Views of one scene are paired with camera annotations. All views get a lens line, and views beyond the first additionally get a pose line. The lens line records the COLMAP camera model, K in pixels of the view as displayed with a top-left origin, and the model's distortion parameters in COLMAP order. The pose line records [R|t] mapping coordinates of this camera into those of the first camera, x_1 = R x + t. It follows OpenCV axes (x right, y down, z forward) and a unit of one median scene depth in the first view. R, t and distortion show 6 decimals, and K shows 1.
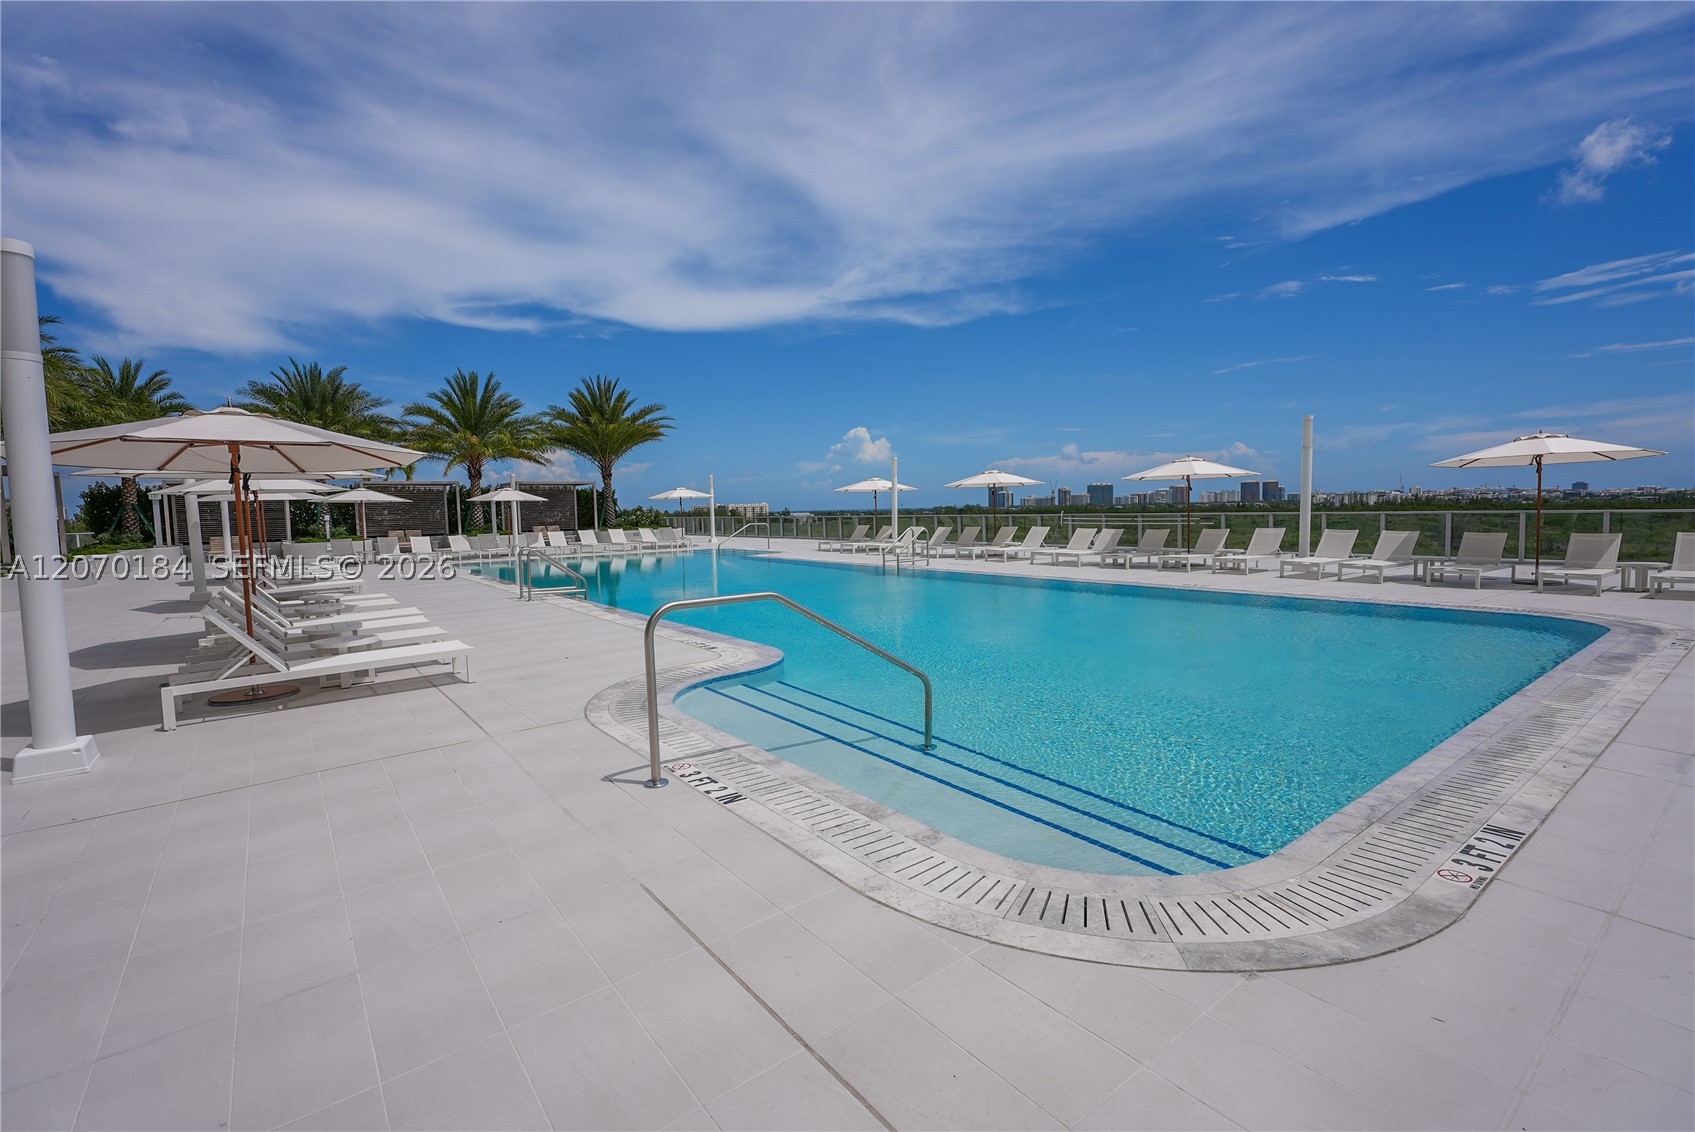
lens RADIAL K [[803.9, 0, 791.7], [0, 803.9, 570.9], [0, 0, 1]] dist [-0.008421, 0.002761]
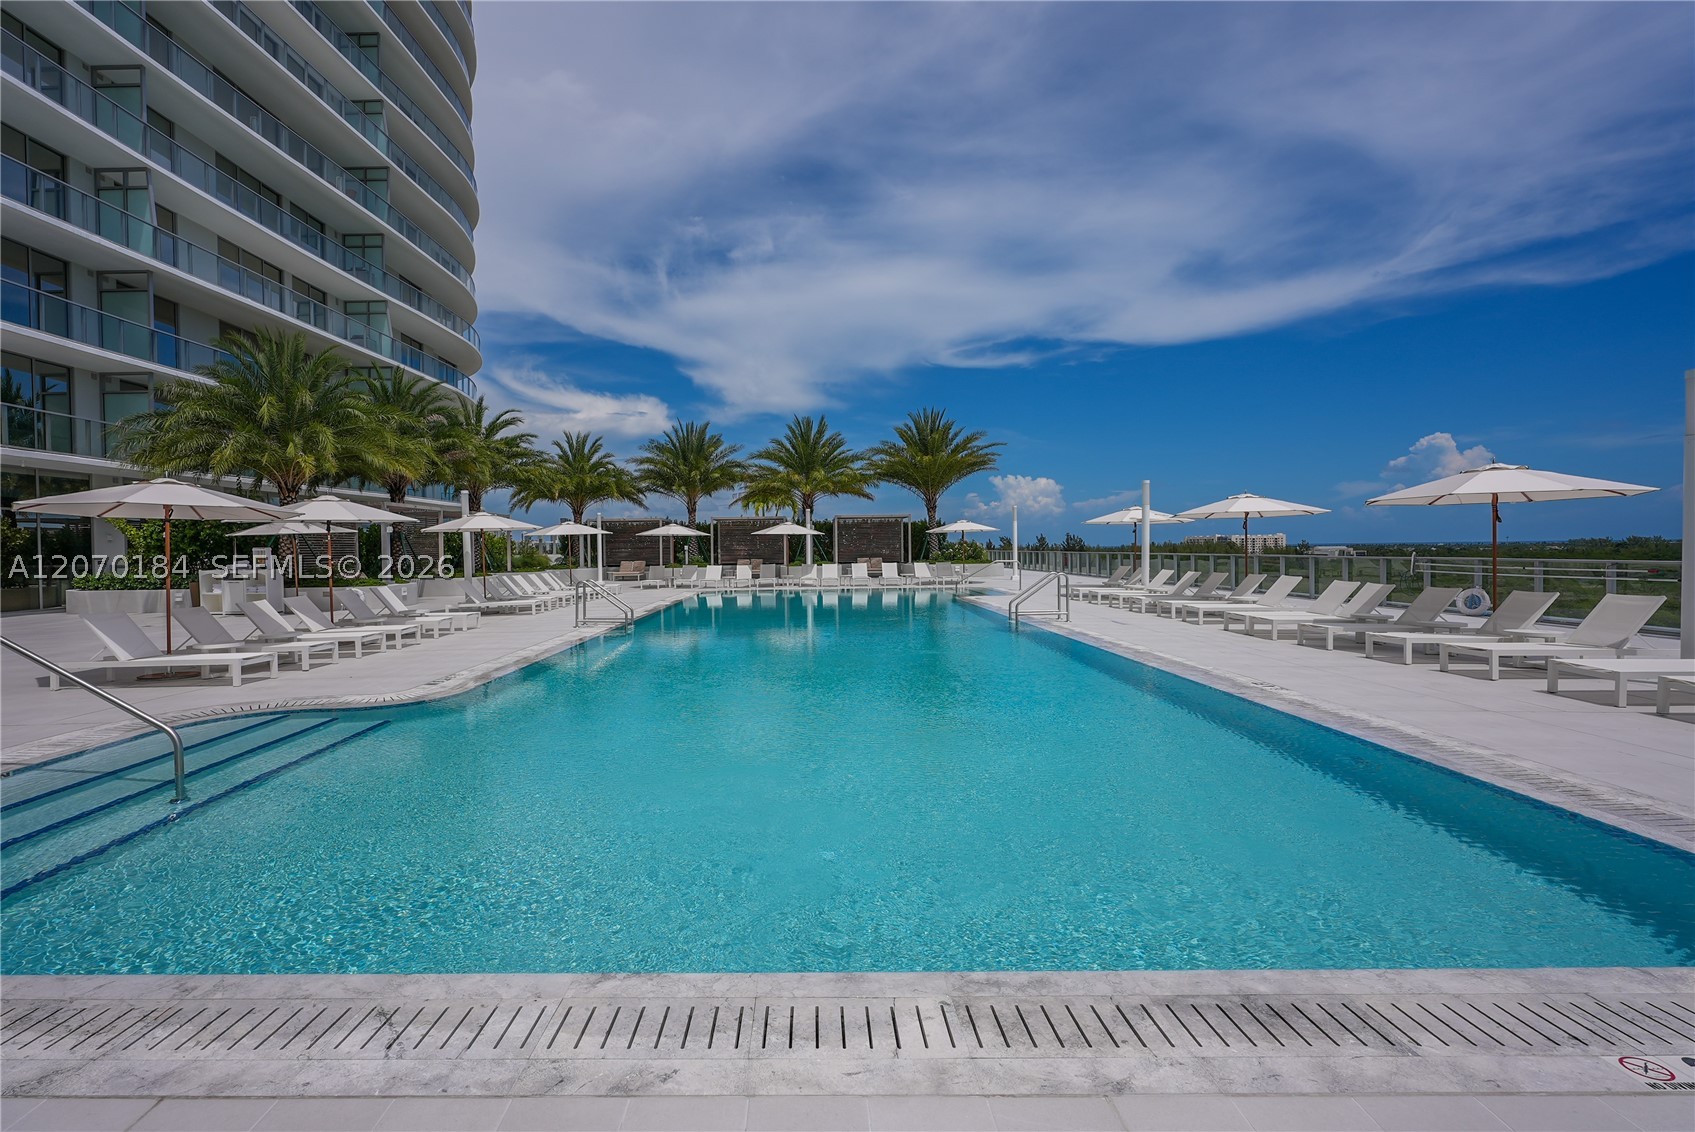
lens RADIAL K [[803.9, 0, 834.8], [0, 803.9, 567.7], [0, 0, 1]] dist [-0.008421, 0.002761]
pose [[0.775937, 0.027220, -0.630222, 0.140077], [-0.052048, 0.998425, -0.020960, -0.008735], [0.628659, 0.049066, 0.776132, 0.076182]]
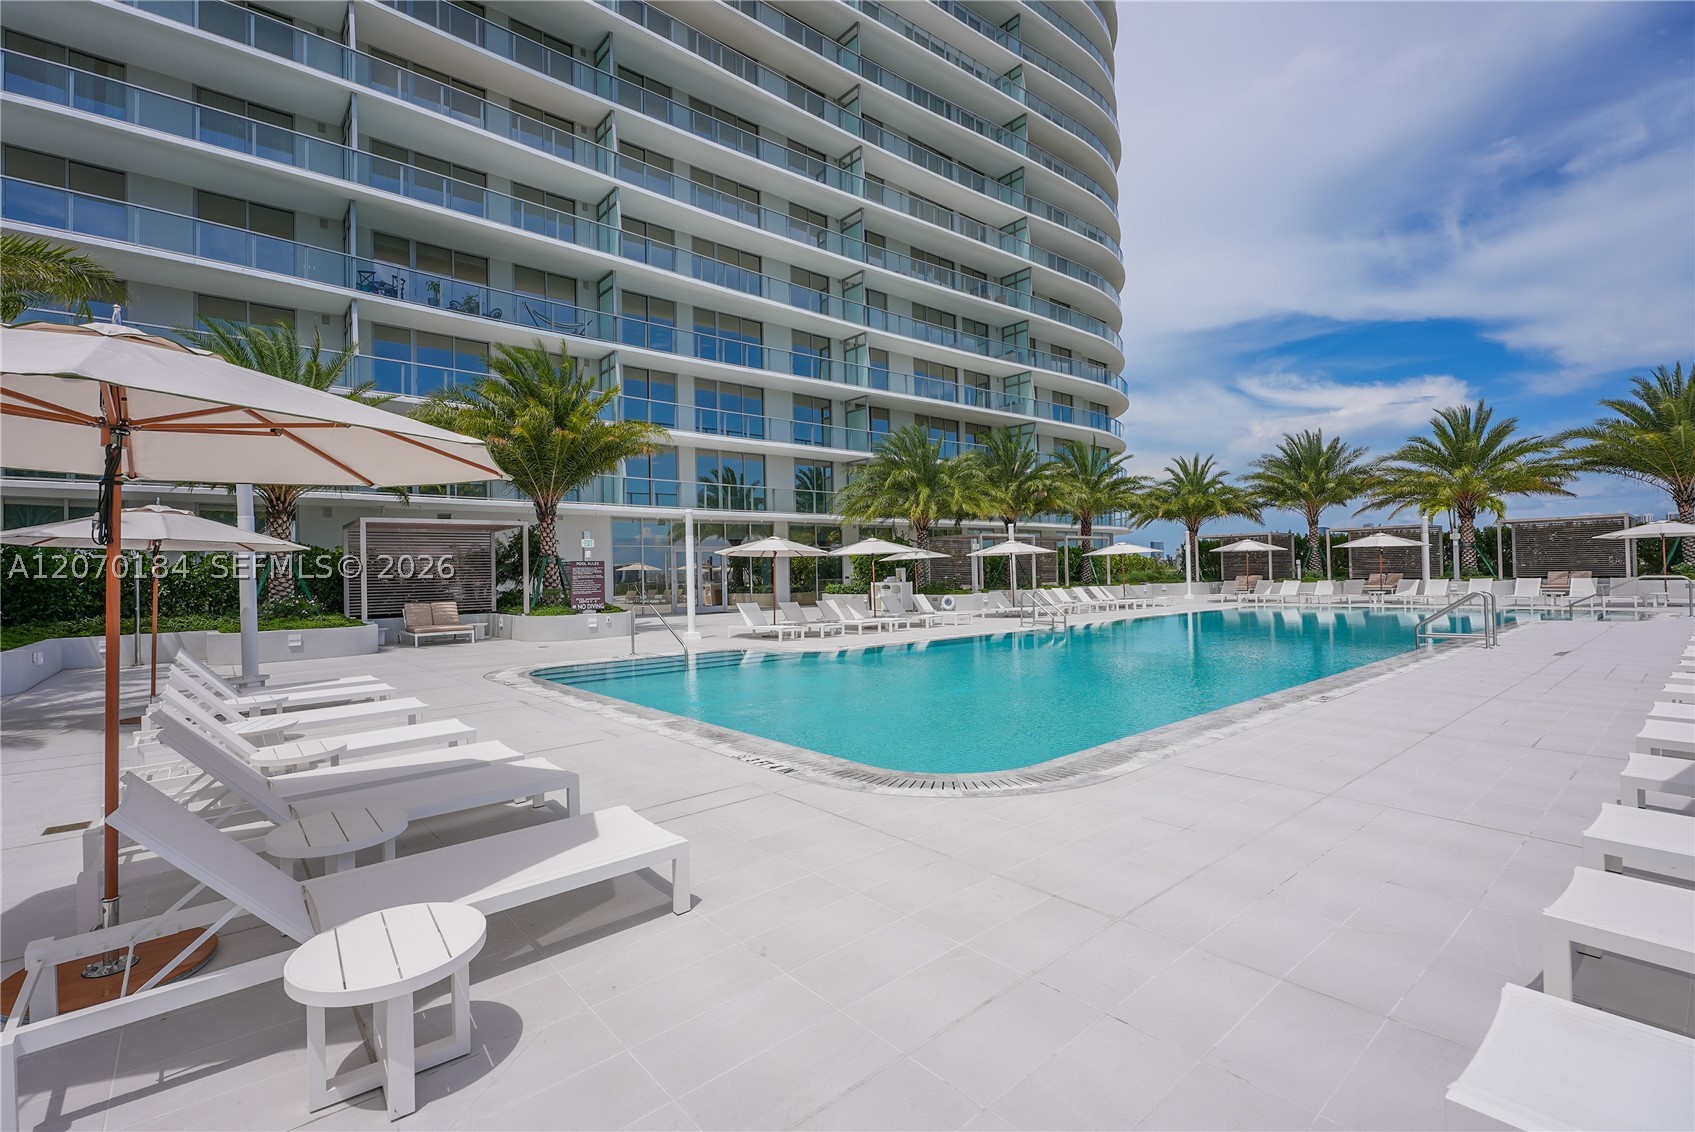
lens RADIAL K [[803.9, 0, 840.4], [0, 803.9, 572.2], [0, 0, 1]] dist [-0.008421, 0.002761]
pose [[0.008653, 0.018607, -0.999789, 0.202192], [-0.054550, 0.998347, 0.018108, -0.012682], [0.998474, 0.054382, 0.009654, 0.110197]]
